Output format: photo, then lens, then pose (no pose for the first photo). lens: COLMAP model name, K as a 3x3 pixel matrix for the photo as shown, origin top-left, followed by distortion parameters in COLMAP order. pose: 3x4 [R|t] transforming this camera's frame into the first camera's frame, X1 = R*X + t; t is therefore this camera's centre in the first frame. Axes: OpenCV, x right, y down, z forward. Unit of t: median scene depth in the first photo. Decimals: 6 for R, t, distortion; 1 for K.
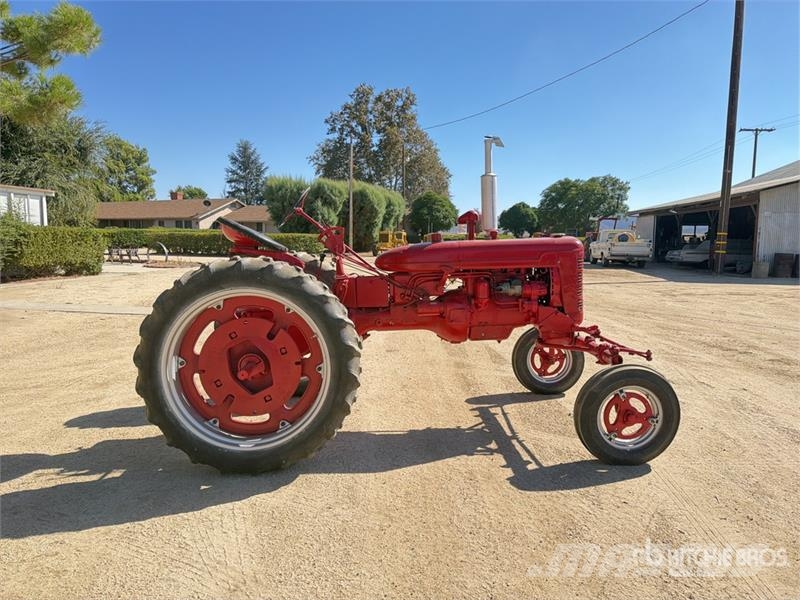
lens RADIAL K [[562.5, 0, 386.2], [0, 562.5, 312.5], [0, 0, 1]] dist [0.083728, -0.142039]
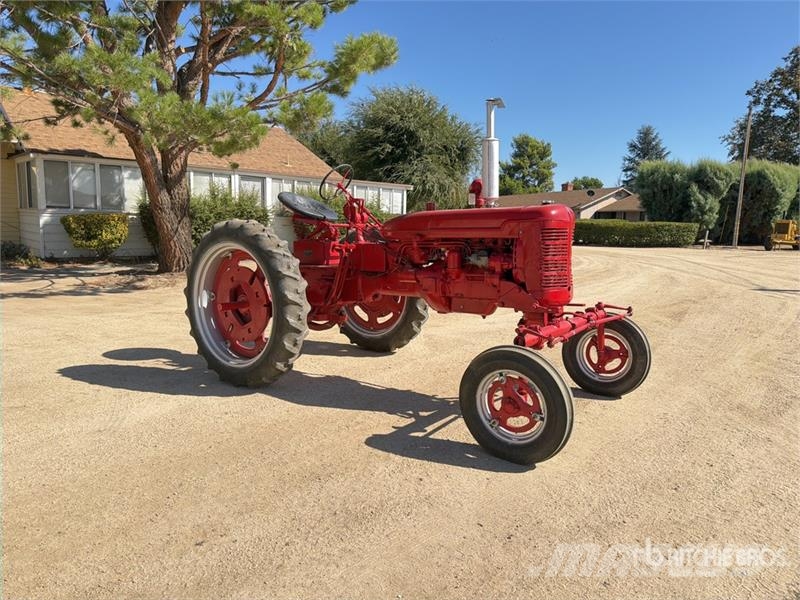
lens RADIAL K [[575.8, 0, 400.0], [0, 575.8, 300.0], [0, 0, 1]] dist [-0.006984, -0.007414]
pose [[0.752554, 0.088881, -0.652505, 0.106328], [-0.096428, 0.995043, 0.024326, 0.001927], [0.651432, 0.044614, 0.757394, 0.025349]]
